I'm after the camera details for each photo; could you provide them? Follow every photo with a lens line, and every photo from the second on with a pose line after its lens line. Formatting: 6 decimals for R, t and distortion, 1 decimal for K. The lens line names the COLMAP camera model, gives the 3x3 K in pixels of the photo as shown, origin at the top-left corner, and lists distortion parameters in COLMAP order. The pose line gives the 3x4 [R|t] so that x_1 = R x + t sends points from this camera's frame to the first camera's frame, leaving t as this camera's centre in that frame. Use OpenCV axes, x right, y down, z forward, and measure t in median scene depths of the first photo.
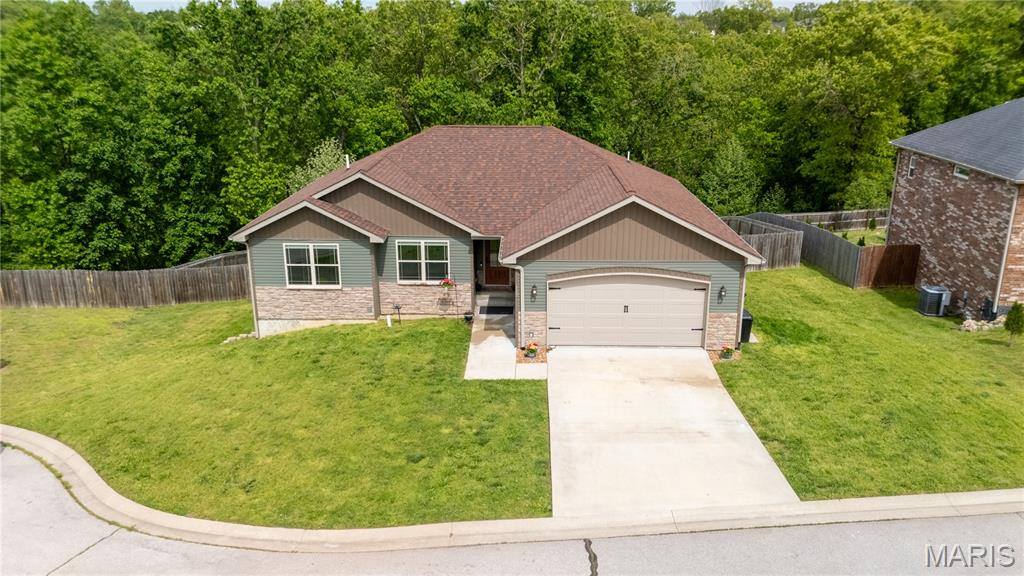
lens RADIAL K [[809.1, 0, 512.0], [0, 809.1, 288.0], [0, 0, 1]] dist [0.063695, -0.073552]
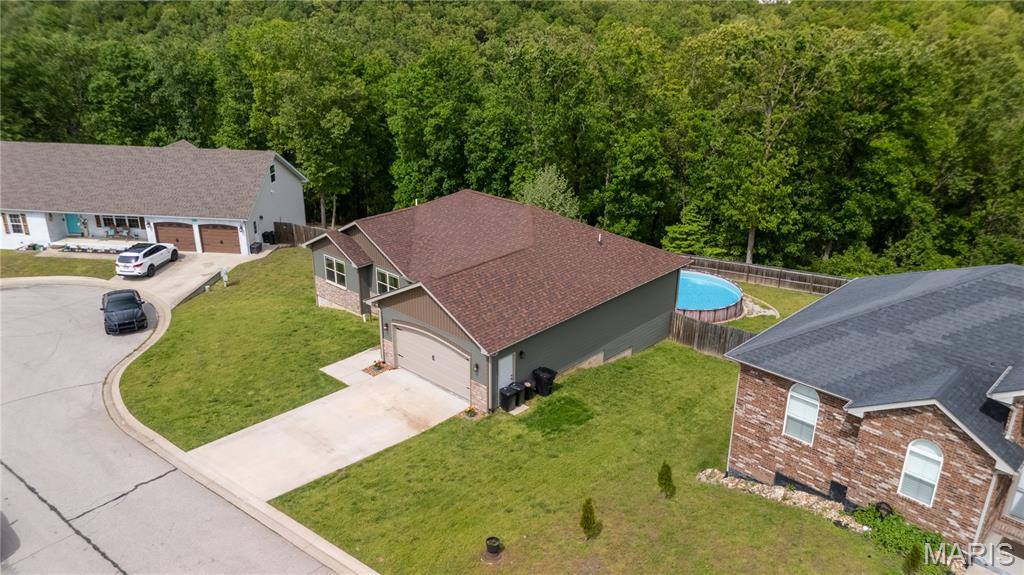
lens RADIAL K [[762.4, 0, 513.3], [0, 762.4, 287.2], [0, 0, 1]] dist [0.033453, -0.000904]
pose [[0.728617, 0.246504, -0.639025, 0.962414], [-0.194539, 0.969047, 0.151996, -0.290875], [0.656713, 0.013568, 0.754019, 0.107915]]
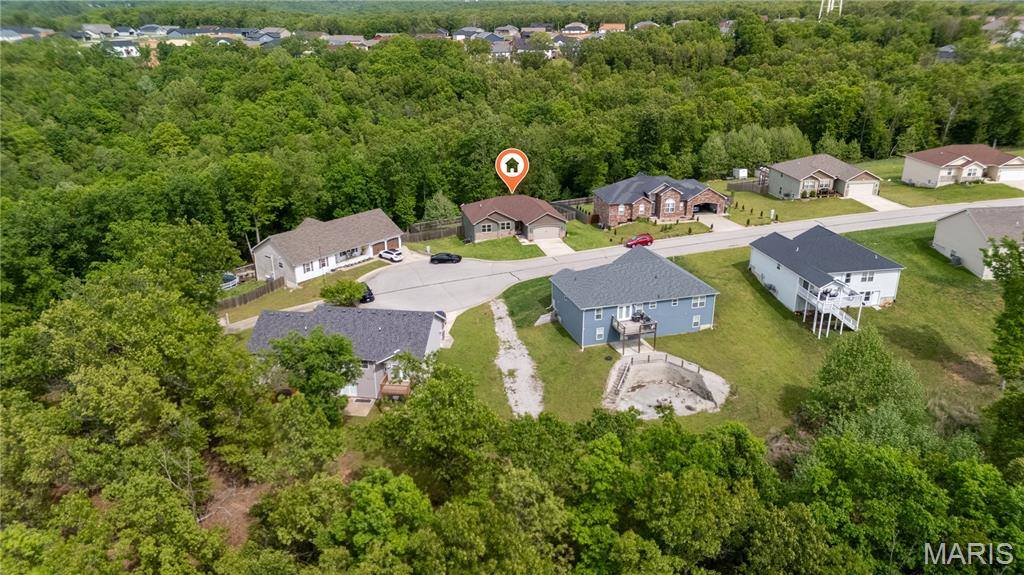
lens RADIAL K [[809.1, 0, 512.0], [0, 809.1, 287.5], [0, 0, 1]] dist [0.063695, -0.073552]
pose [[0.966448, -0.091281, 0.240095, -1.373358], [0.073359, 0.993881, 0.082573, -0.066581], [-0.246164, -0.062189, 0.967231, -4.110245]]
